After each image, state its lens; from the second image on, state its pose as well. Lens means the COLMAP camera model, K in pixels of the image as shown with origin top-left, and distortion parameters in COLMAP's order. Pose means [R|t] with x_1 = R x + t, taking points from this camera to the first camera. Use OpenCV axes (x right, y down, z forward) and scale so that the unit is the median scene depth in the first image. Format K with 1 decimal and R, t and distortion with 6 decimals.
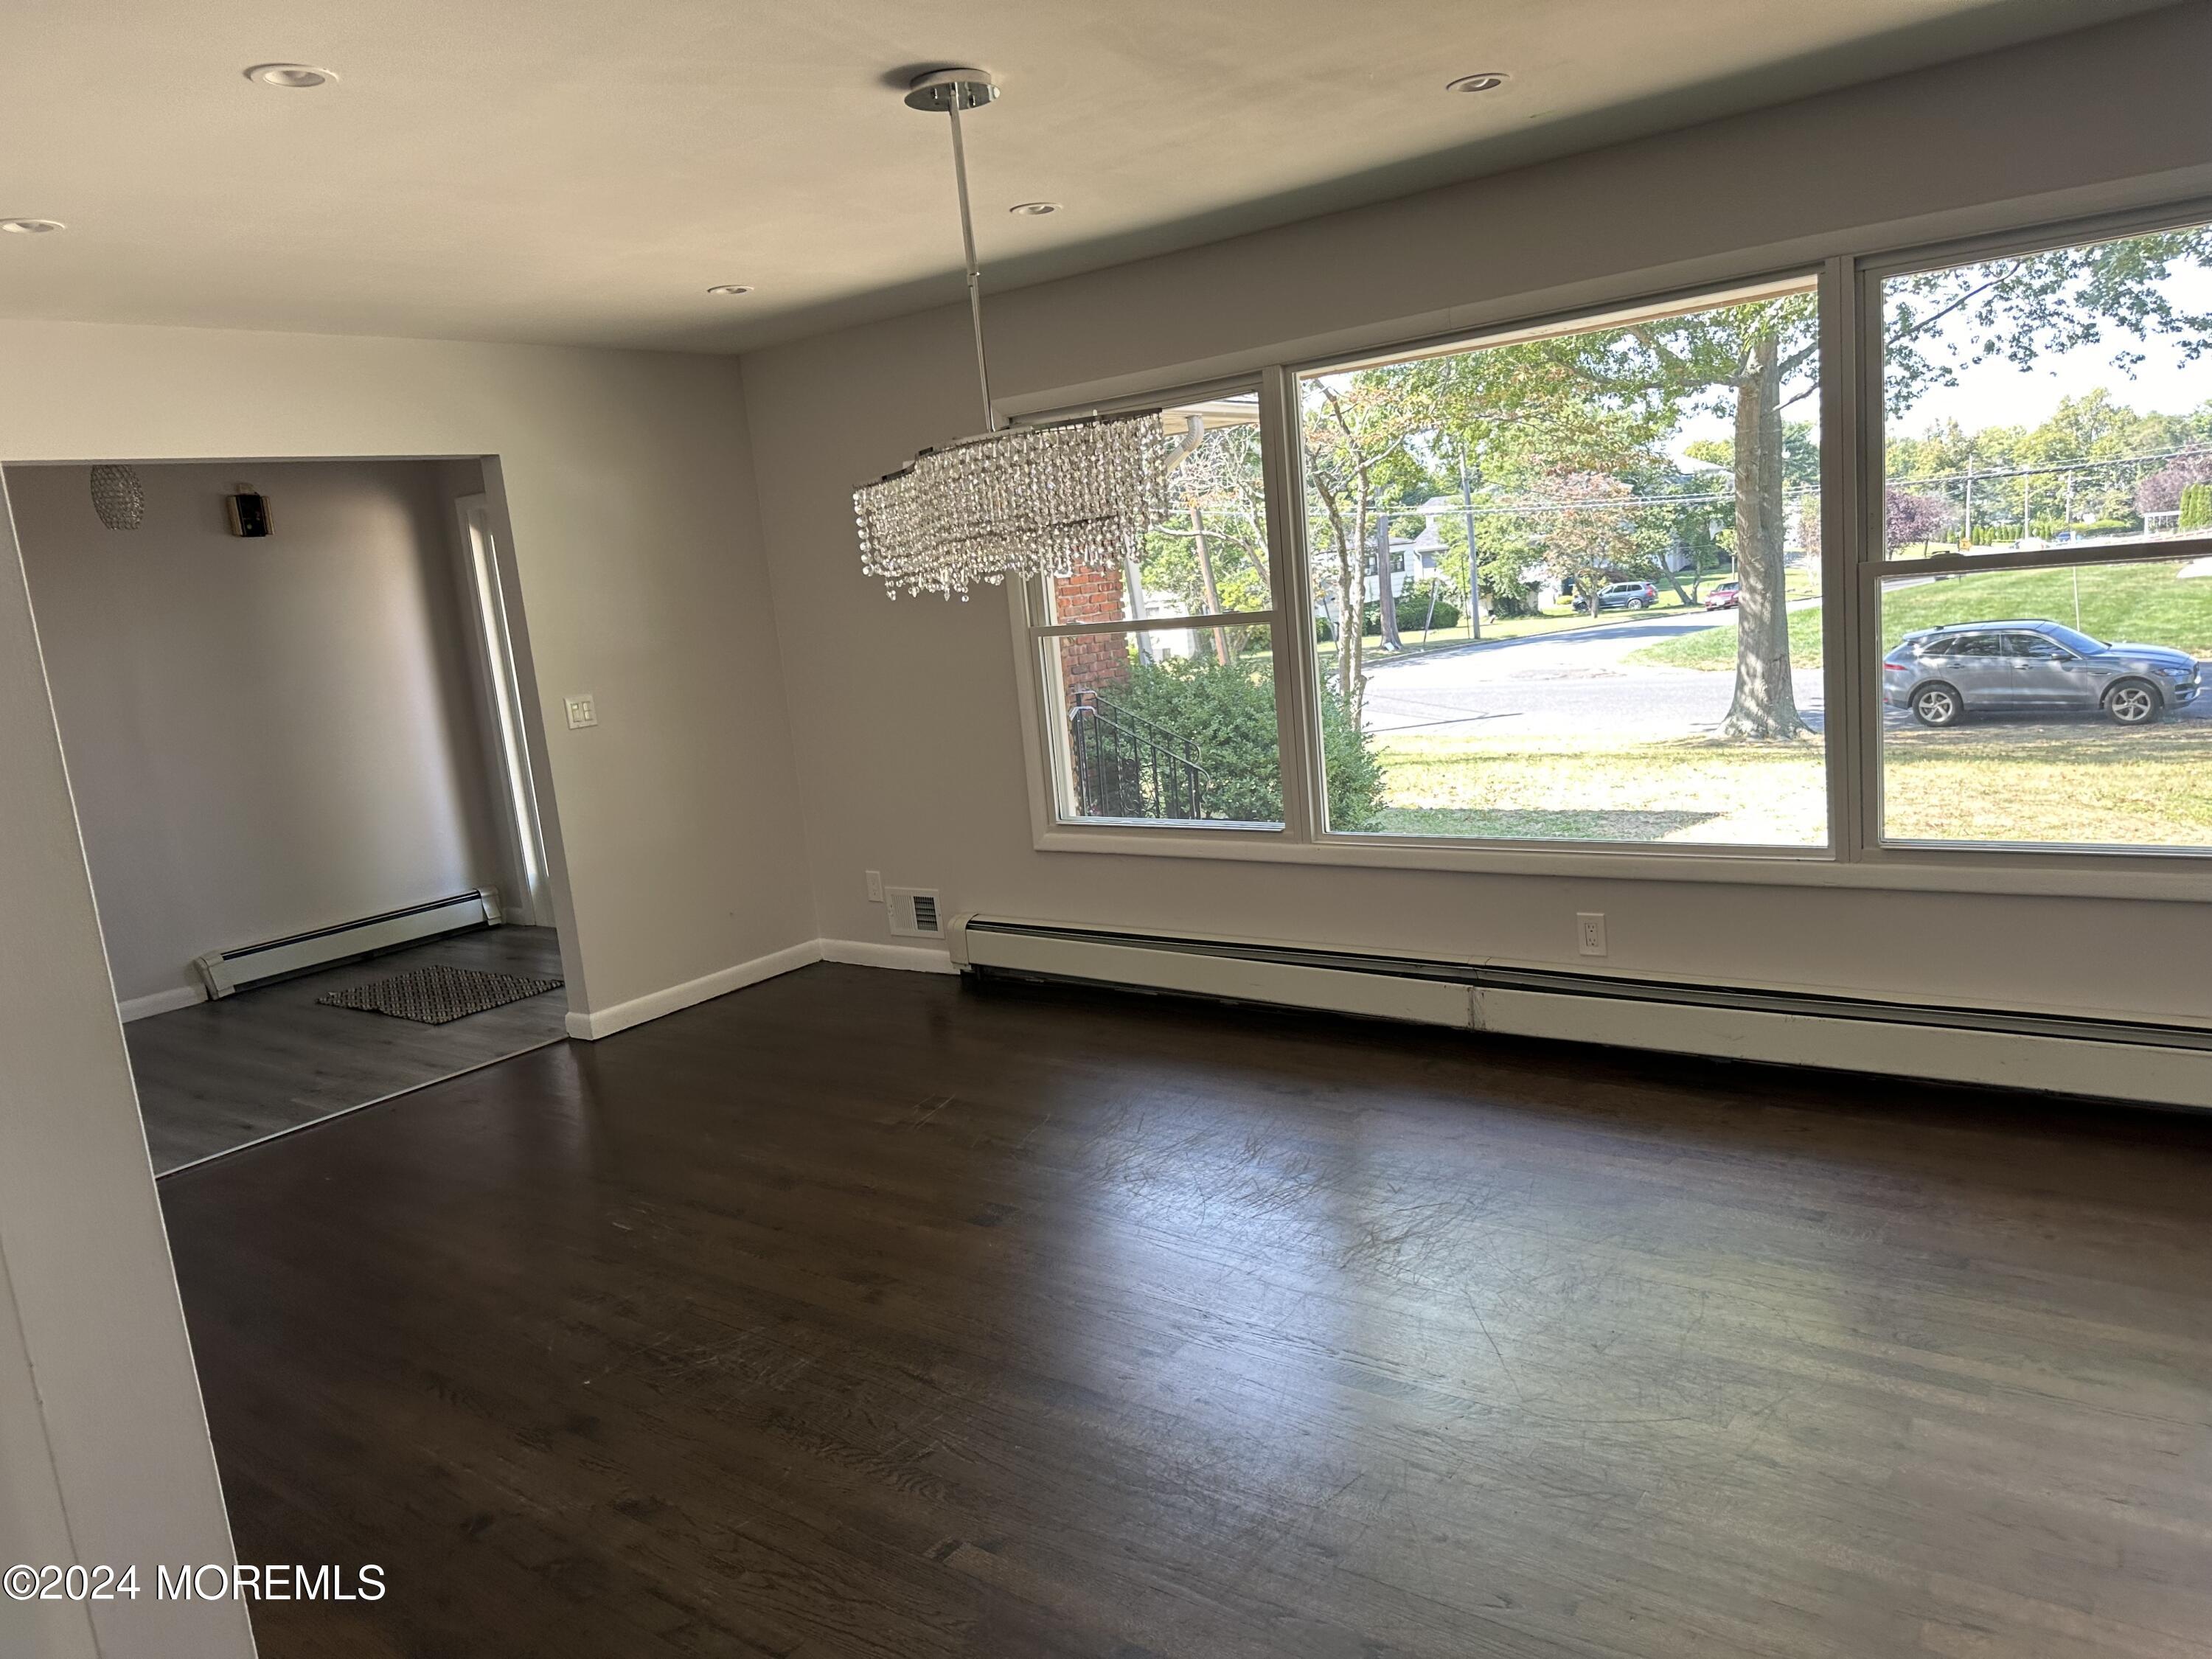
lens RADIAL K [[1555.3, 0, 1106.0], [0, 1555.3, 829.5], [0, 0, 1]] dist [0.057236, -0.000179]
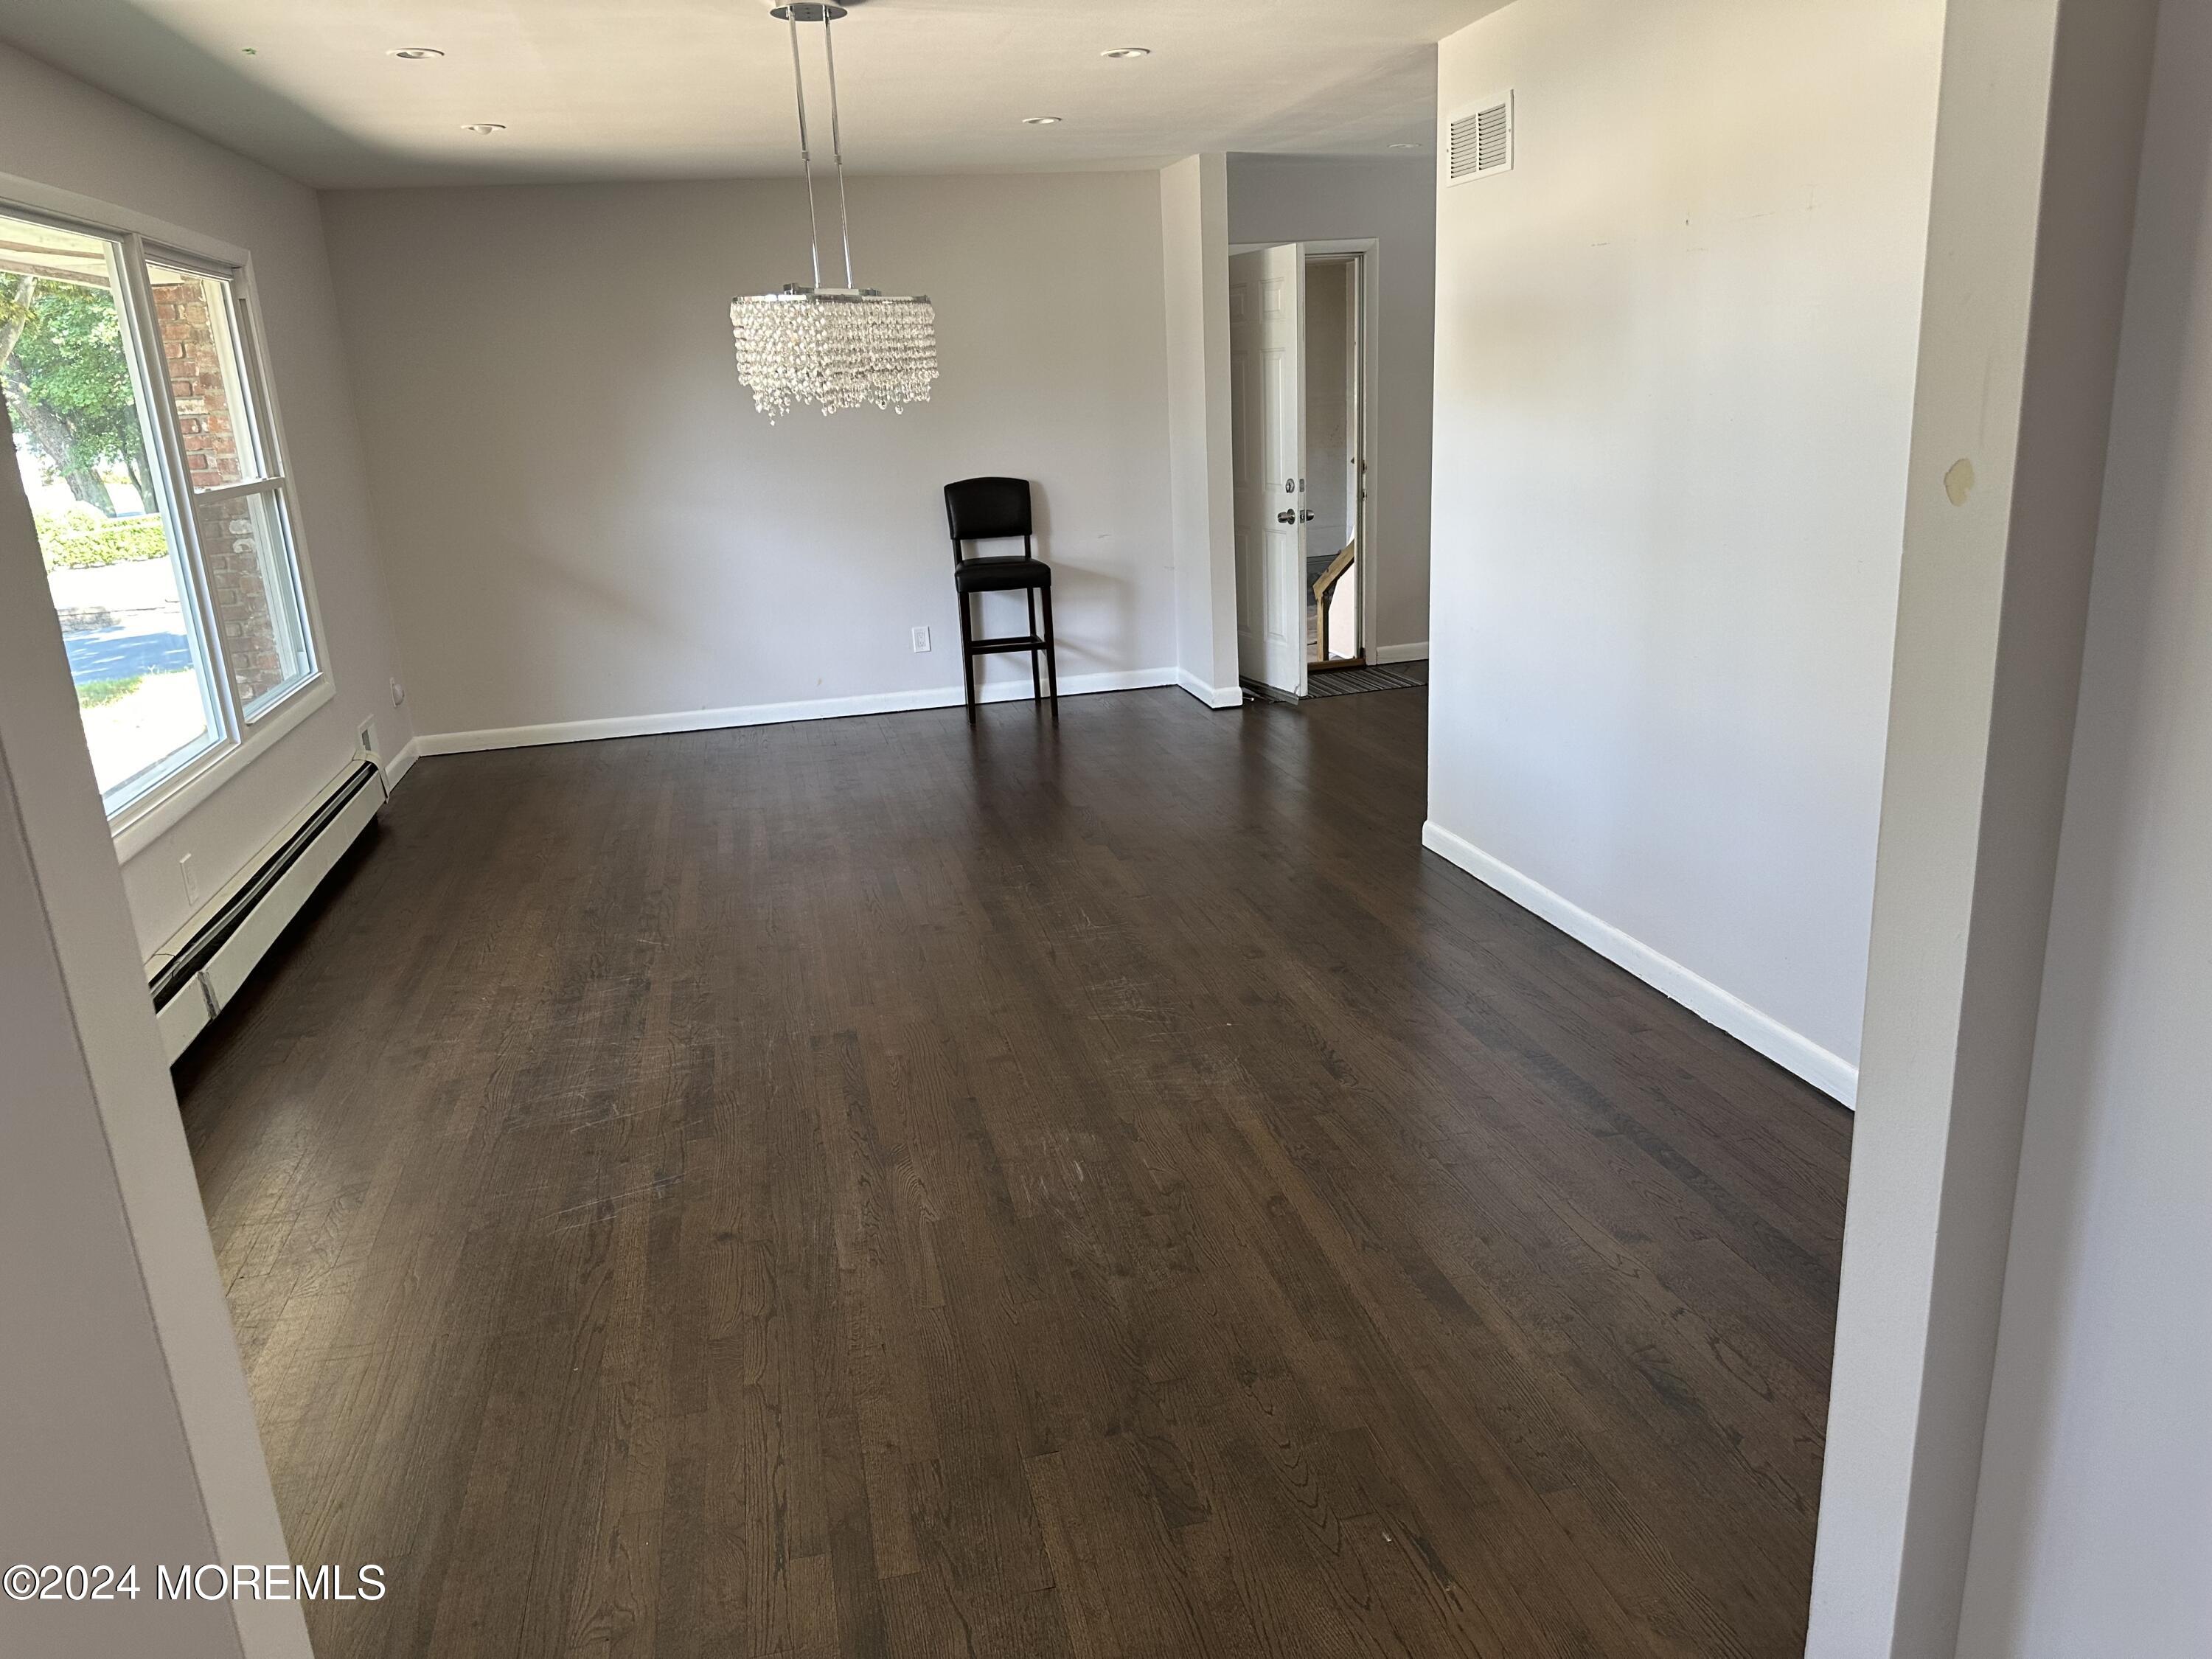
lens RADIAL K [[1555.3, 0, 1106.0], [0, 1555.3, 829.5], [0, 0, 1]] dist [0.057236, -0.000179]
pose [[-0.761983, -0.041066, 0.646293, -1.098731], [0.238883, 0.909784, 0.339453, -0.235978], [-0.601927, 0.413046, -0.683430, 1.935114]]
